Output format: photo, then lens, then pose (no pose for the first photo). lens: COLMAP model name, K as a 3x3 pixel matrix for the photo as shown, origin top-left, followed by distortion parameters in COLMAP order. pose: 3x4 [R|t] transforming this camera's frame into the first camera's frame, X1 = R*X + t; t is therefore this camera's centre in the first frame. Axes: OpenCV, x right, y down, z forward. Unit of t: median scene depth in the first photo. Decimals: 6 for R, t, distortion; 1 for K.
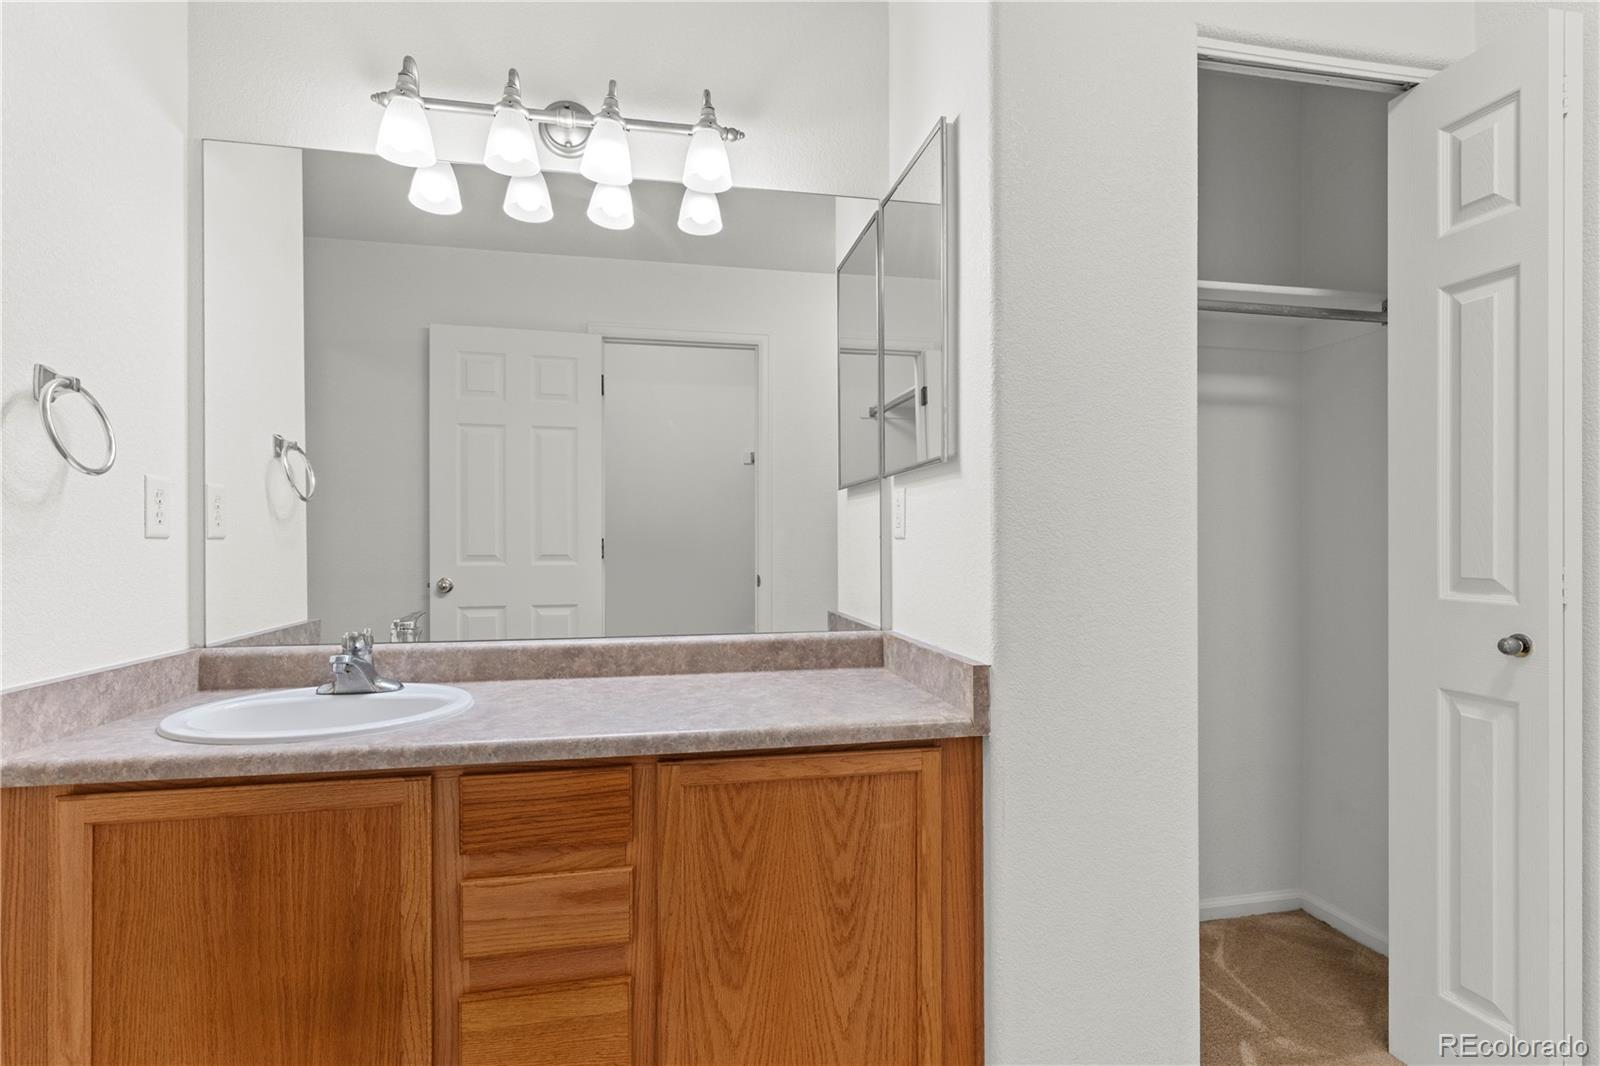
lens RADIAL K [[784.8, 0, 803.6], [0, 784.8, 548.4], [0, 0, 1]] dist [0.002609, -0.001455]
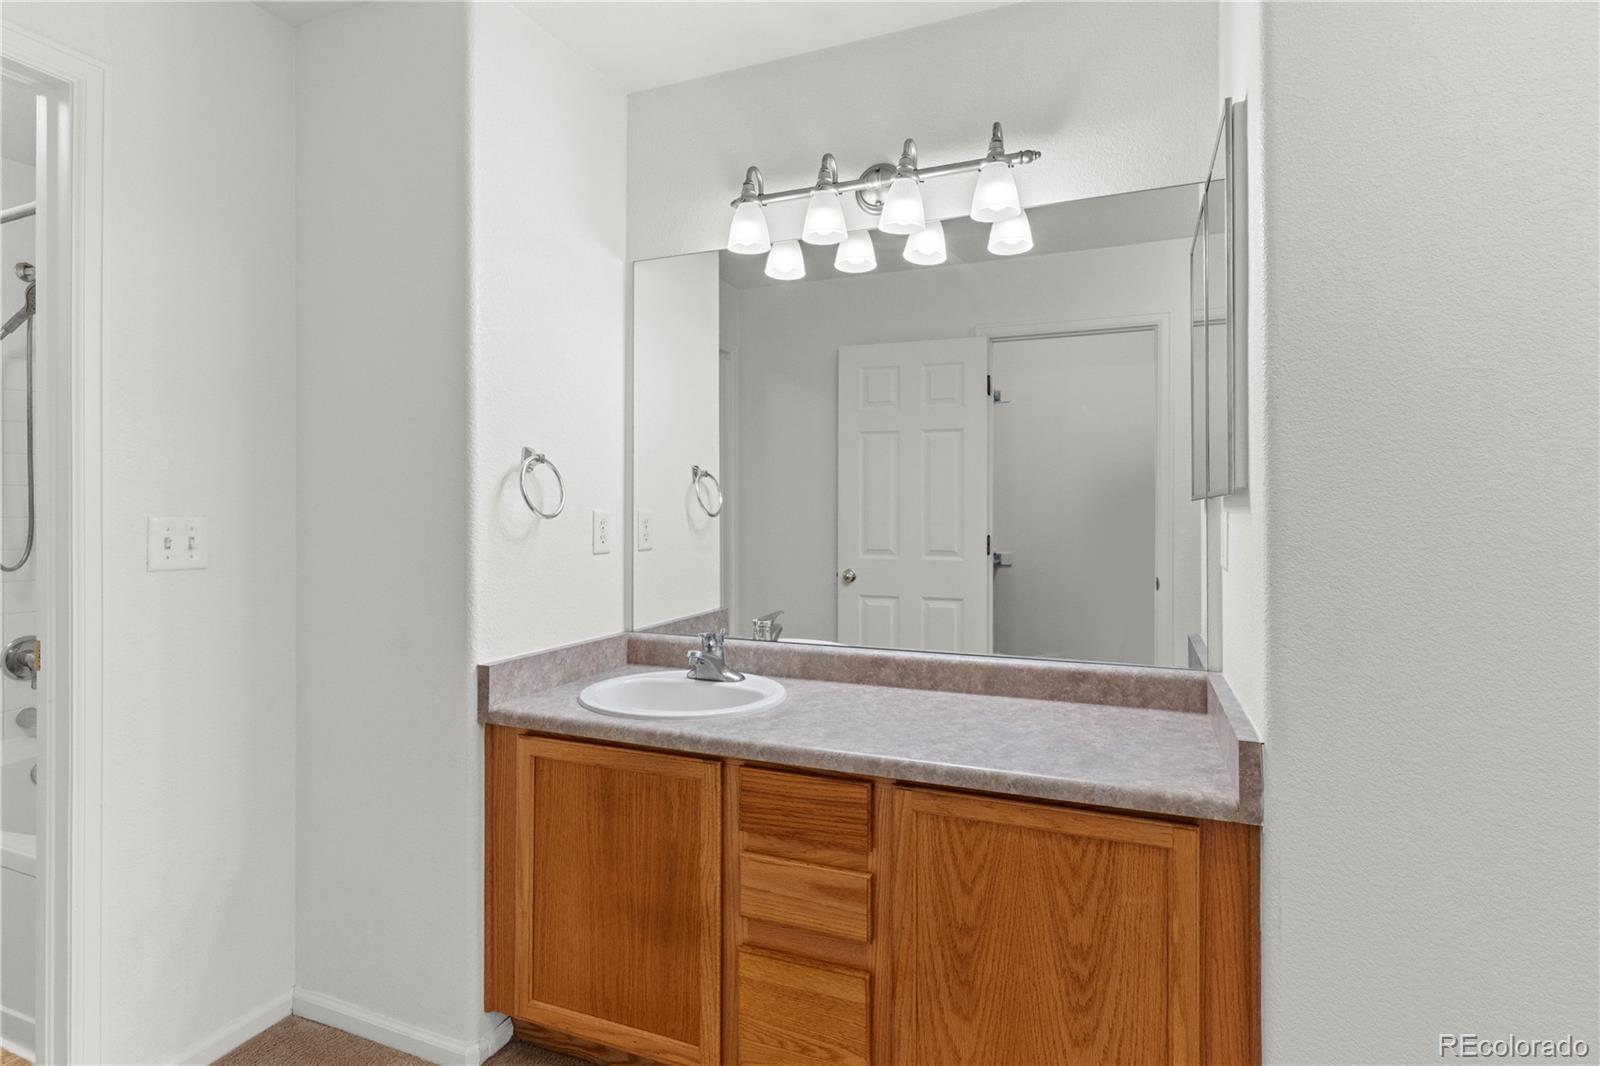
lens RADIAL K [[784.8, 0, 782.4], [0, 784.8, 519.3], [0, 0, 1]] dist [0.002609, -0.001455]
pose [[0.832518, 0.002701, -0.553991, 0.274625], [-0.006549, 0.999966, -0.004967, -0.084048], [0.553959, 0.007763, 0.832508, 0.007358]]
